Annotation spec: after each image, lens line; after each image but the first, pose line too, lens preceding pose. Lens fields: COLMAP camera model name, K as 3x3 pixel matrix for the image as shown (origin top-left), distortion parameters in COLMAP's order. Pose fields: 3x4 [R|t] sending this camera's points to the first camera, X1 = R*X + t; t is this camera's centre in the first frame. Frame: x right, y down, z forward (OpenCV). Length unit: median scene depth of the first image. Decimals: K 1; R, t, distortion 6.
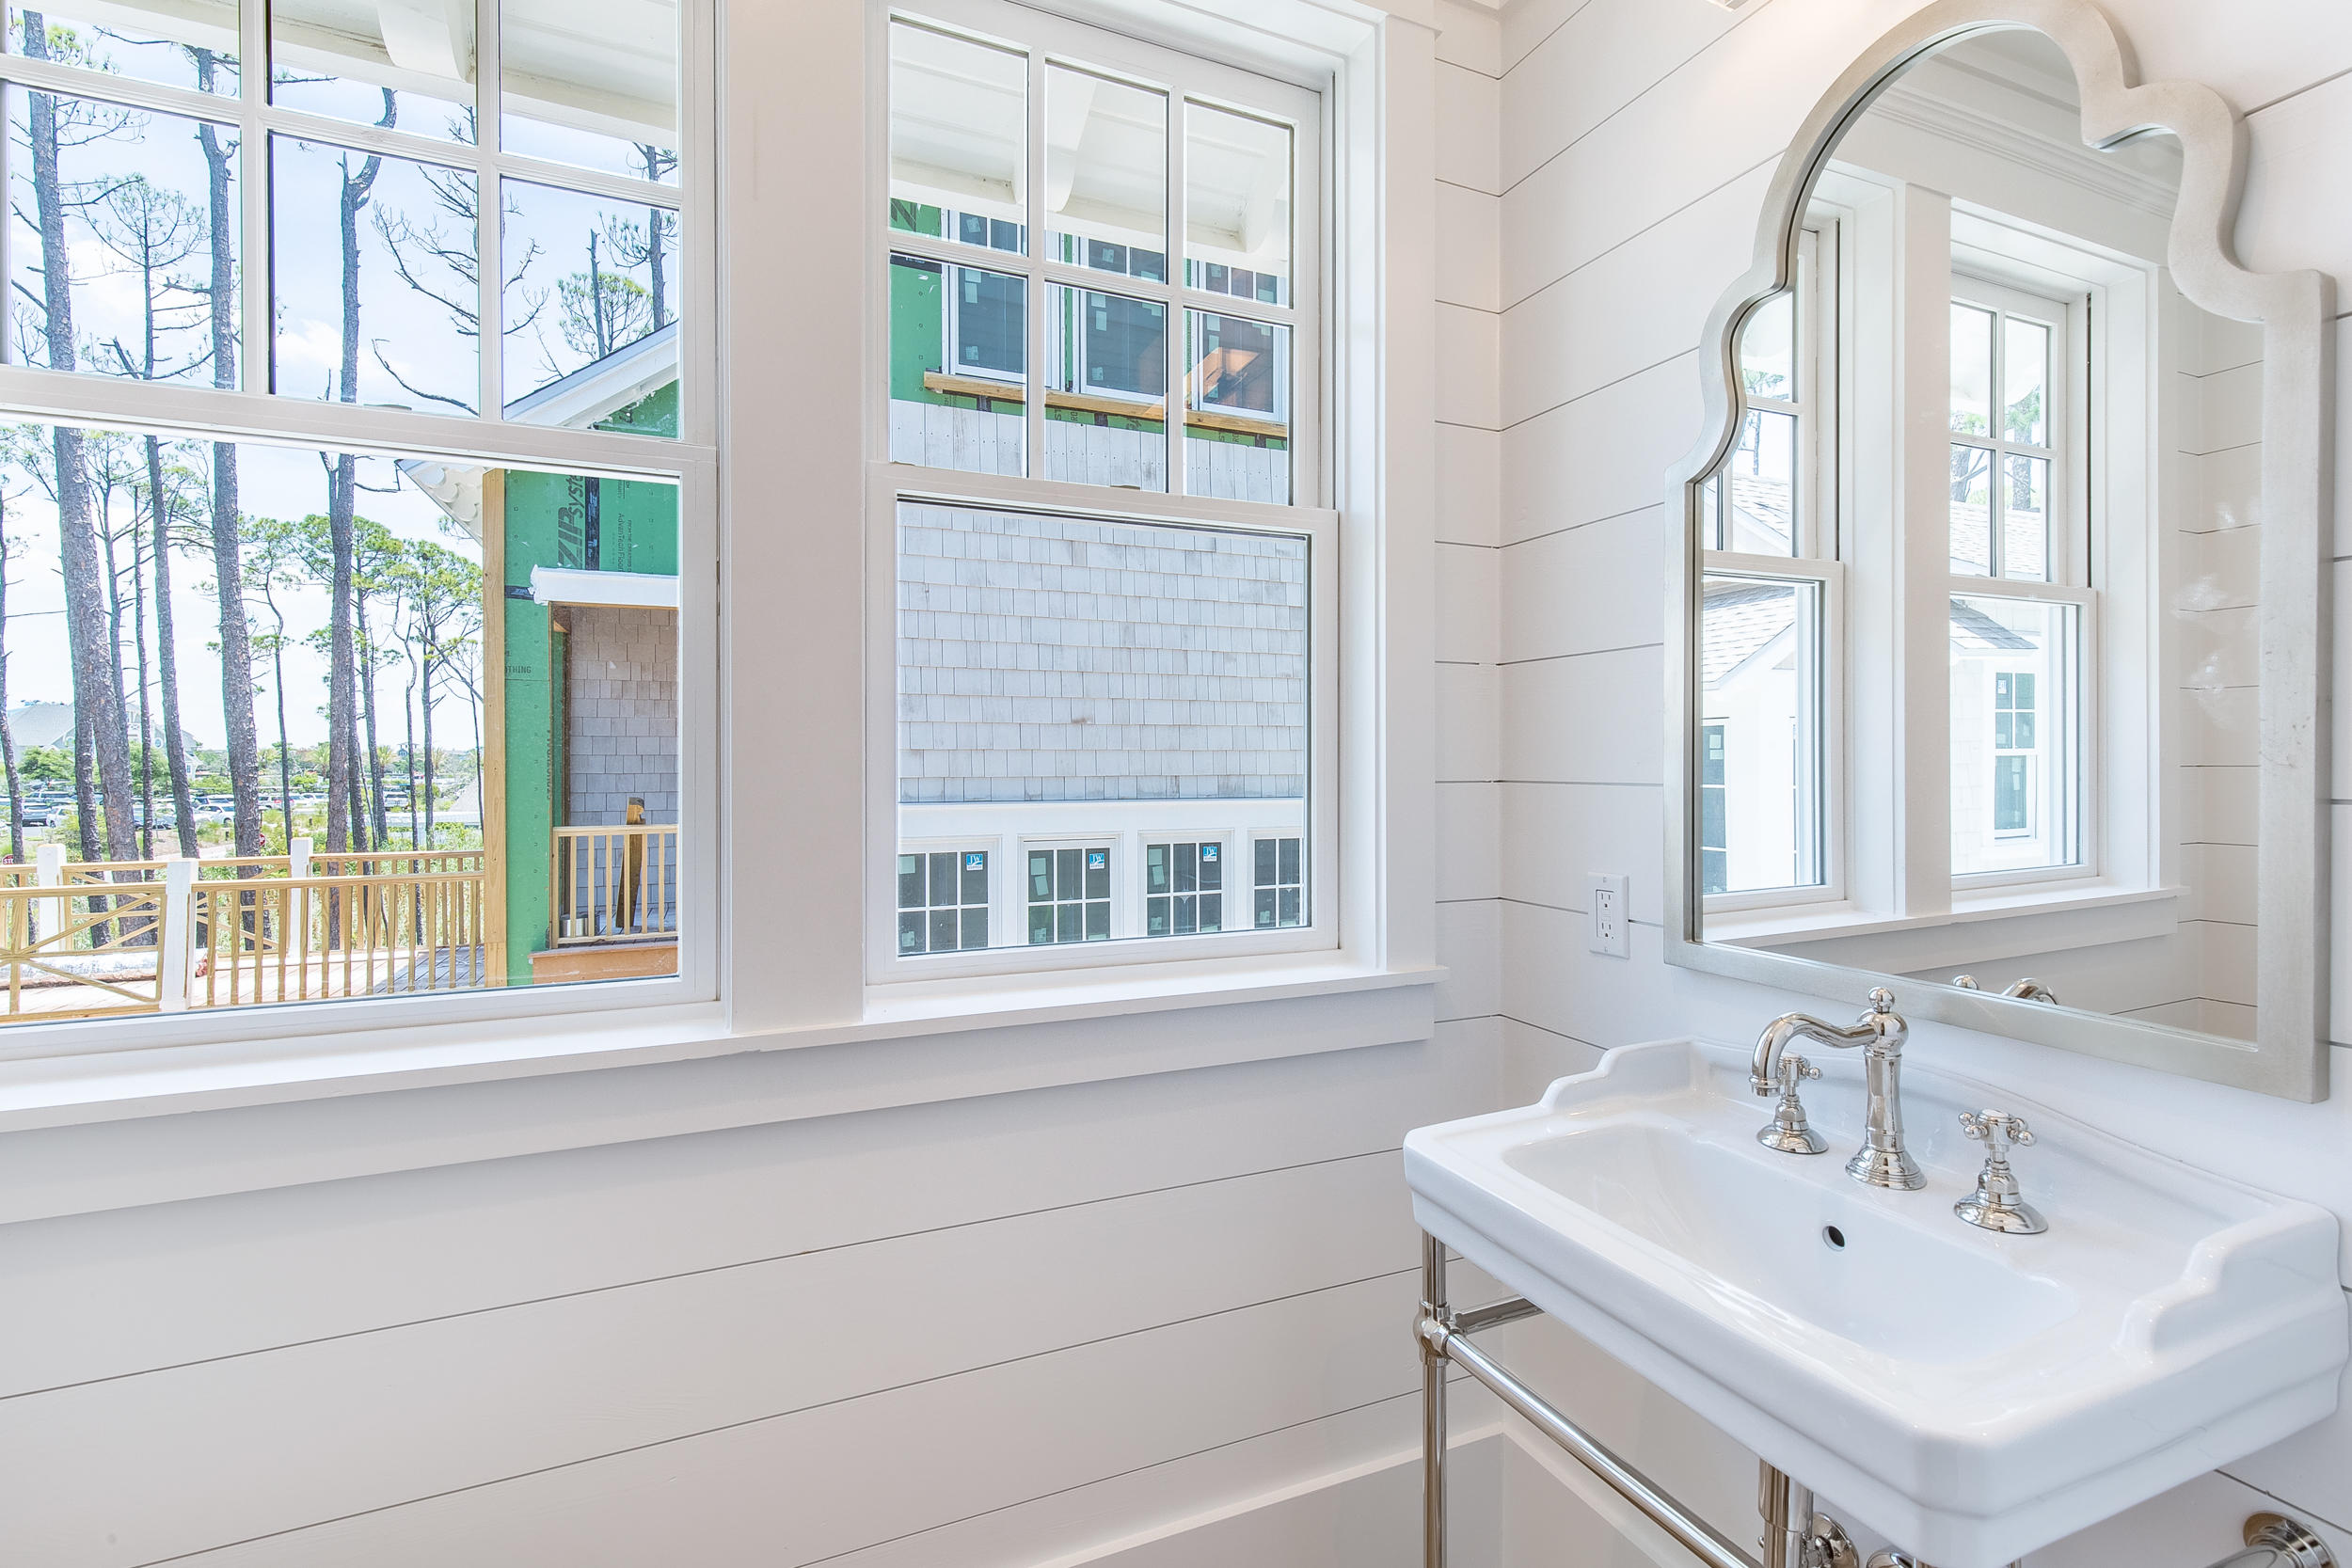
lens RADIAL K [[1090.5, 0, 1179.0], [0, 1090.5, 777.4], [0, 0, 1]] dist [-0.000749, -0.000170]
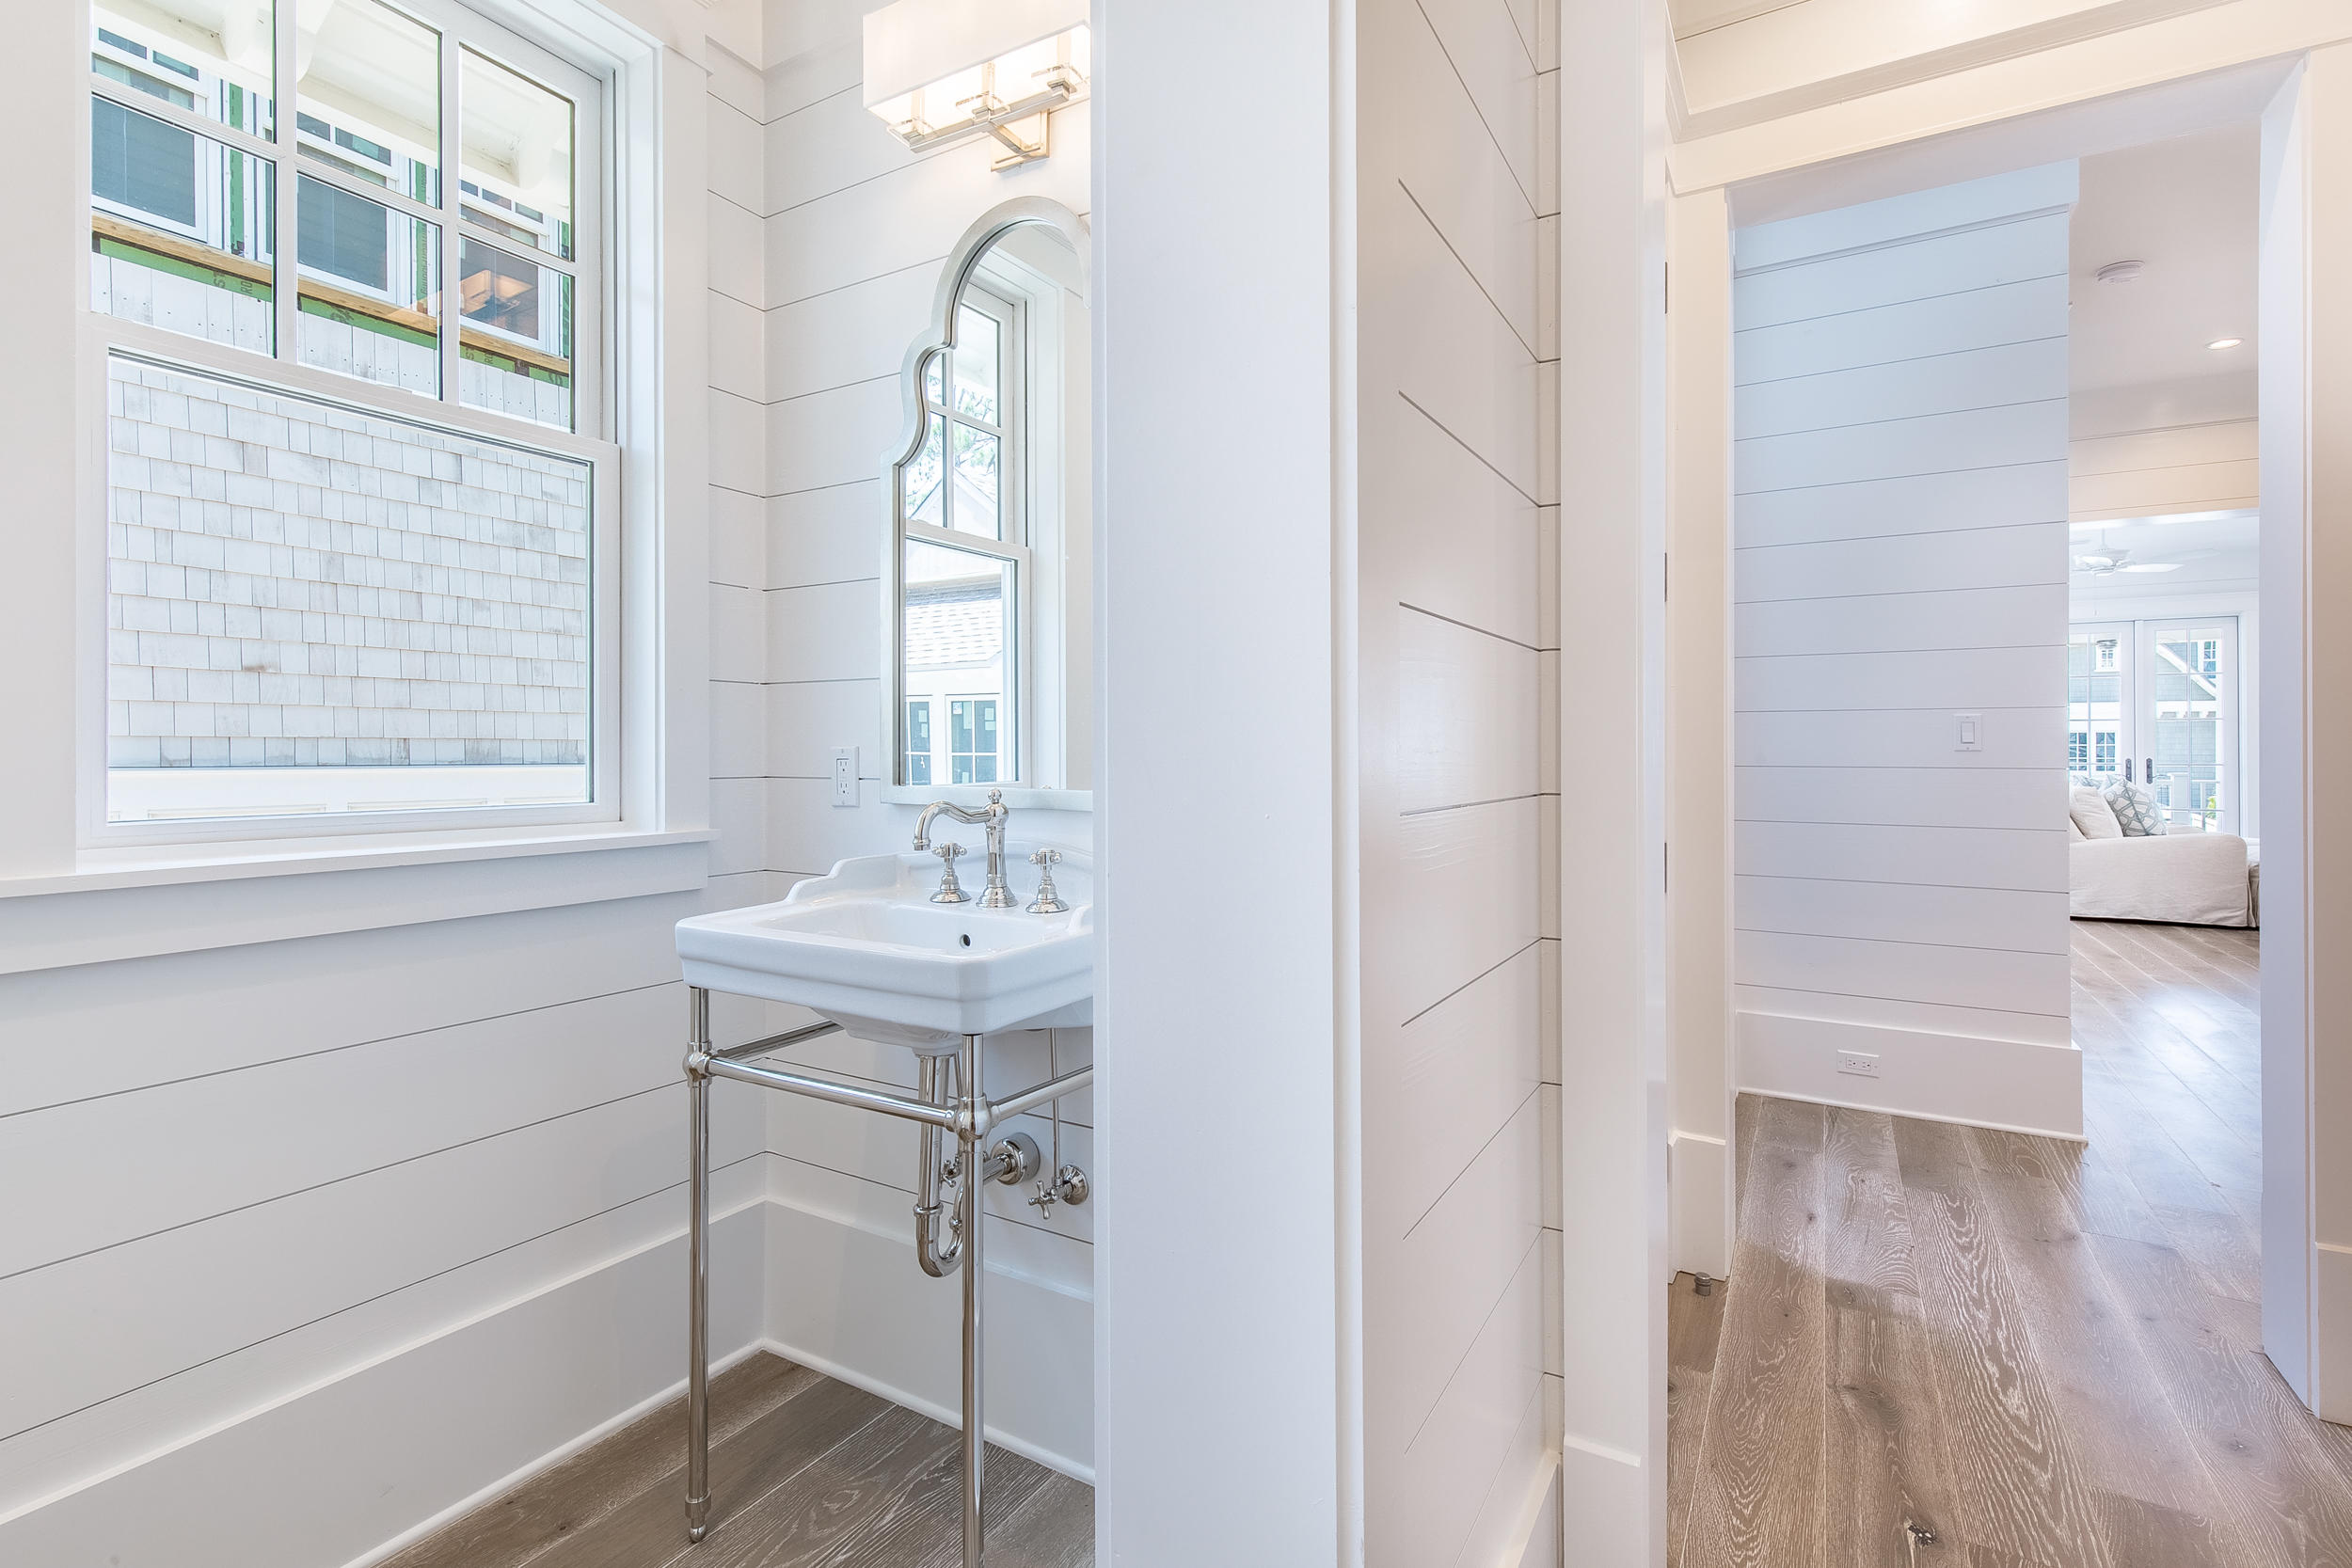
lens RADIAL K [[1111.8, 0, 1214.8], [0, 1111.8, 757.5], [0, 0, 1]] dist [0.011131, -0.000527]
pose [[0.804769, 0.002958, 0.593581, -0.049498], [0.003768, 0.999942, -0.010091, 0.102775], [-0.593576, 0.010358, 0.804711, -0.334484]]
